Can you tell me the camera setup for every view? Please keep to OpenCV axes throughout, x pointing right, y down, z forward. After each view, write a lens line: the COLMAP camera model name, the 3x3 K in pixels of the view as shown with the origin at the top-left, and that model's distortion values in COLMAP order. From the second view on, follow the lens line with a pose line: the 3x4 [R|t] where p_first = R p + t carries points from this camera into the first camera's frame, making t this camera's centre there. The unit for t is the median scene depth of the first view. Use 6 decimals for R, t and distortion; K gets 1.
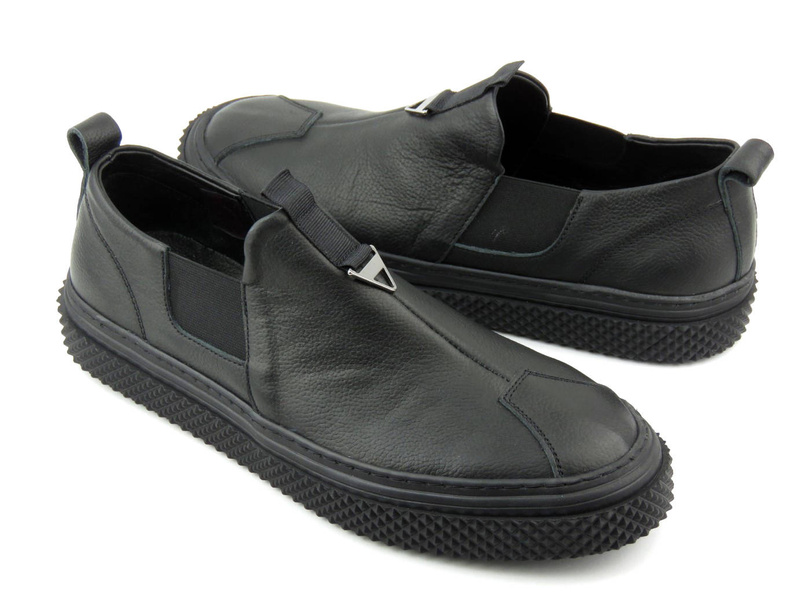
lens RADIAL K [[1881.6, 0, 398.5], [0, 1881.6, 303.6], [0, 0, 1]] dist [-0.047368, 0.000000]
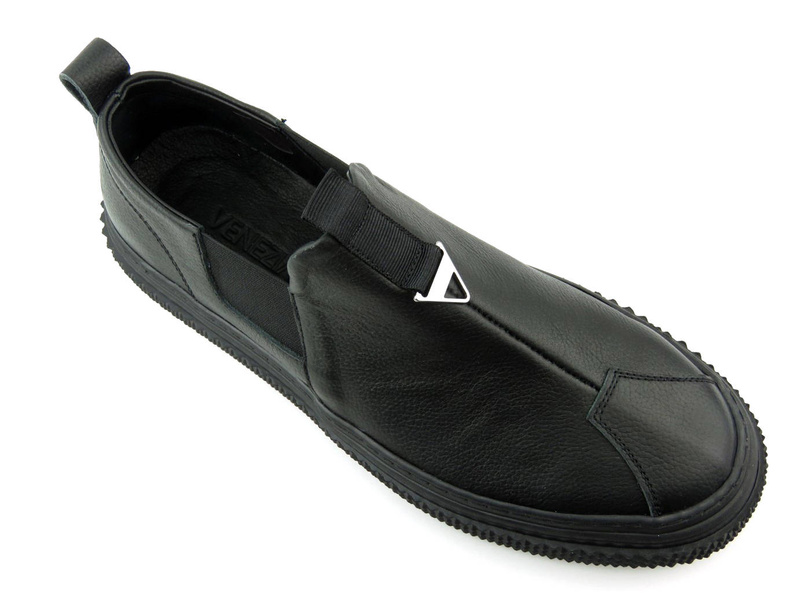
lens RADIAL K [[911.5, 0, 402.2], [0, 911.5, 297.5], [0, 0, 1]] dist [-0.013958, 0.000000]
pose [[0.999032, -0.040465, -0.017236, -0.025030], [0.043497, 0.850902, 0.523520, -0.224955], [-0.006518, -0.523763, 0.851839, 0.649295]]
